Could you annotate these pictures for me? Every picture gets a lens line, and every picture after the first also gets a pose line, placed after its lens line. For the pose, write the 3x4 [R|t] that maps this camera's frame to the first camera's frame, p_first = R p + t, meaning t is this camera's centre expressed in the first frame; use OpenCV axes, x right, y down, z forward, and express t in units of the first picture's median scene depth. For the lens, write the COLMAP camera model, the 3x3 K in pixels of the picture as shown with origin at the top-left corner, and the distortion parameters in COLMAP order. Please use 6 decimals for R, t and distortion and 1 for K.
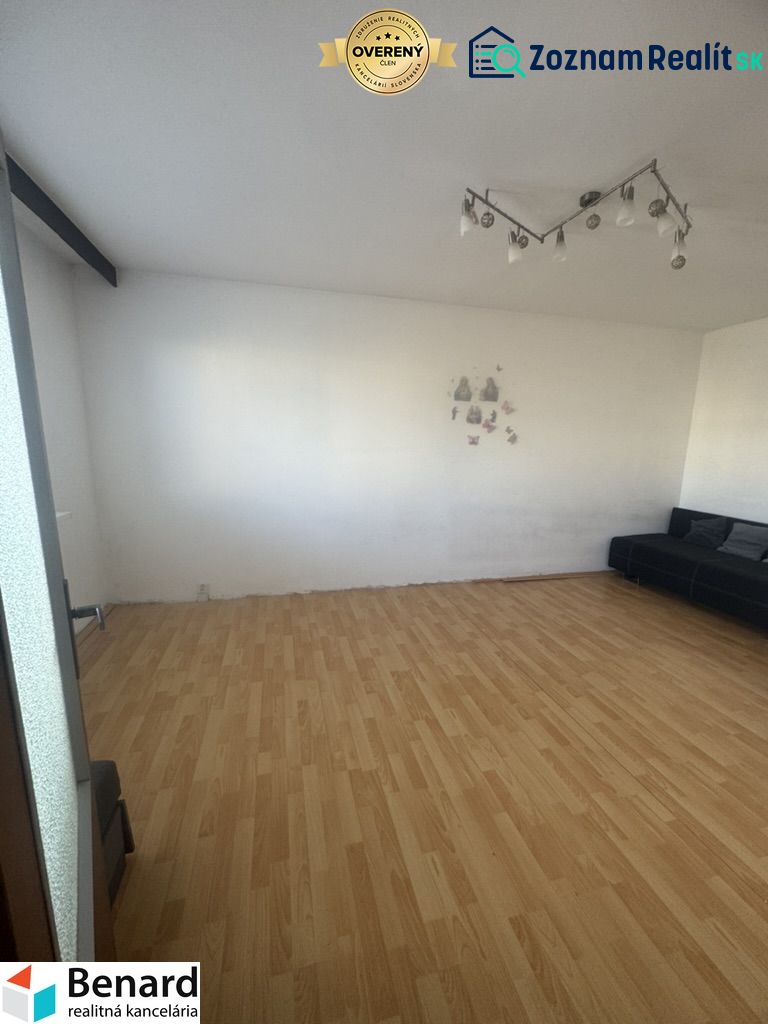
lens RADIAL K [[406.1, 0, 384.0], [0, 406.1, 512.0], [0, 0, 1]] dist [-0.000956, -0.000302]
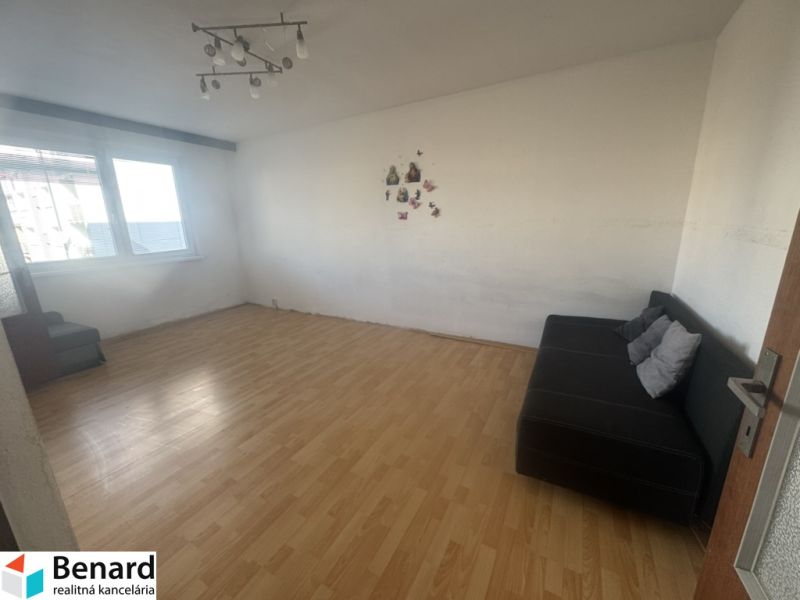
lens RADIAL K [[317.3, 0, 402.0], [0, 317.3, 296.1], [0, 0, 1]] dist [-0.000956, -0.000302]
pose [[0.728813, 0.118725, -0.674341, 0.918698], [-0.084976, 0.992922, 0.082975, -0.011641], [0.679419, -0.003171, 0.733743, 0.283667]]
